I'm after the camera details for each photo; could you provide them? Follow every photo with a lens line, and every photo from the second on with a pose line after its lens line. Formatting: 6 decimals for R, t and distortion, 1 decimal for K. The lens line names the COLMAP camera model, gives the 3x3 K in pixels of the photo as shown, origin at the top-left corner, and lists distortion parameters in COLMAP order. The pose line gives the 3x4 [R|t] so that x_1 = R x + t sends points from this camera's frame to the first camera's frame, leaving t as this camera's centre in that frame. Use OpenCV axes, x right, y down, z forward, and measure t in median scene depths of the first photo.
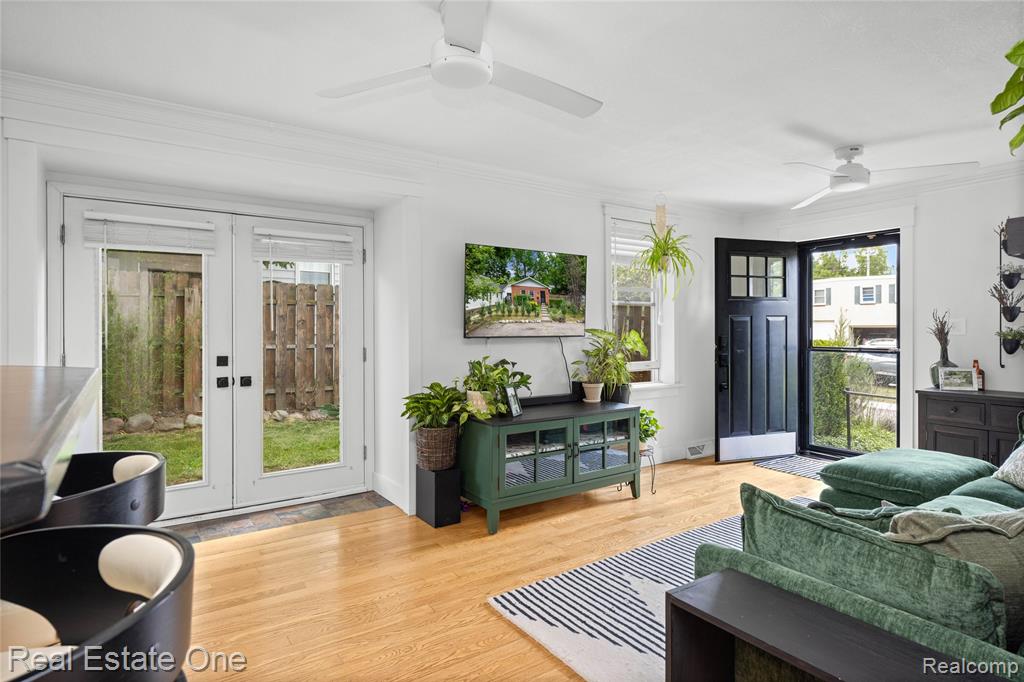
lens RADIAL K [[562.4, 0, 512.5], [0, 562.4, 336.8], [0, 0, 1]] dist [-0.000888, 0.000134]
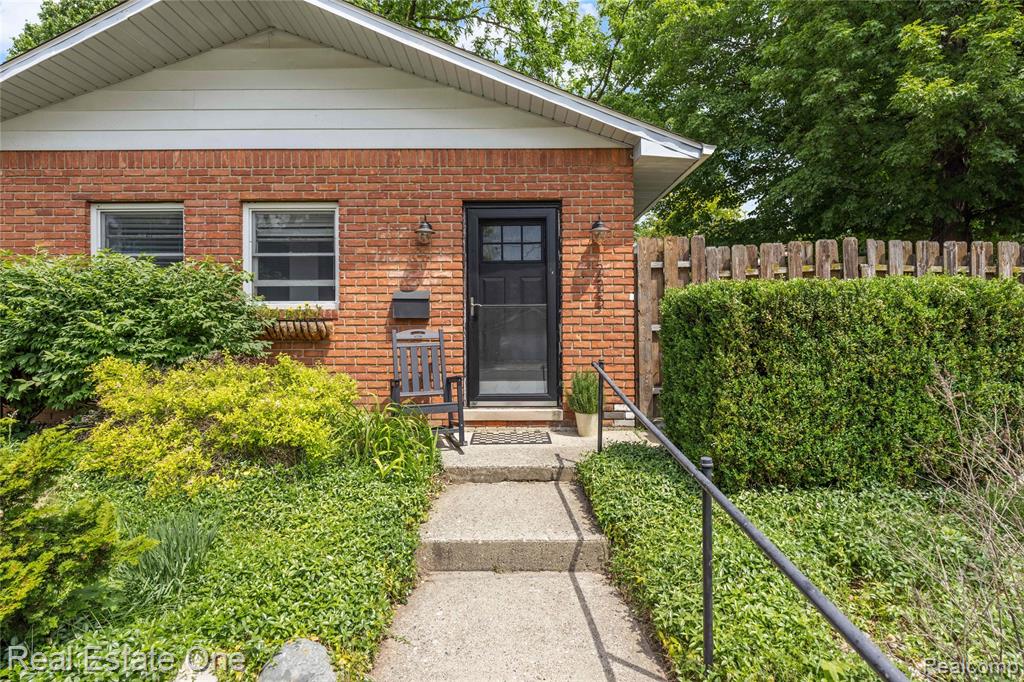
lens RADIAL K [[538.9, 0, 509.9], [0, 538.9, 333.4], [0, 0, 1]] dist [0.000649, 0.000873]
pose [[0.828793, -0.006614, -0.559516, 0.097154], [0.004020, 0.999975, -0.005867, -0.070712], [0.559540, 0.002613, 0.828799, 1.021395]]
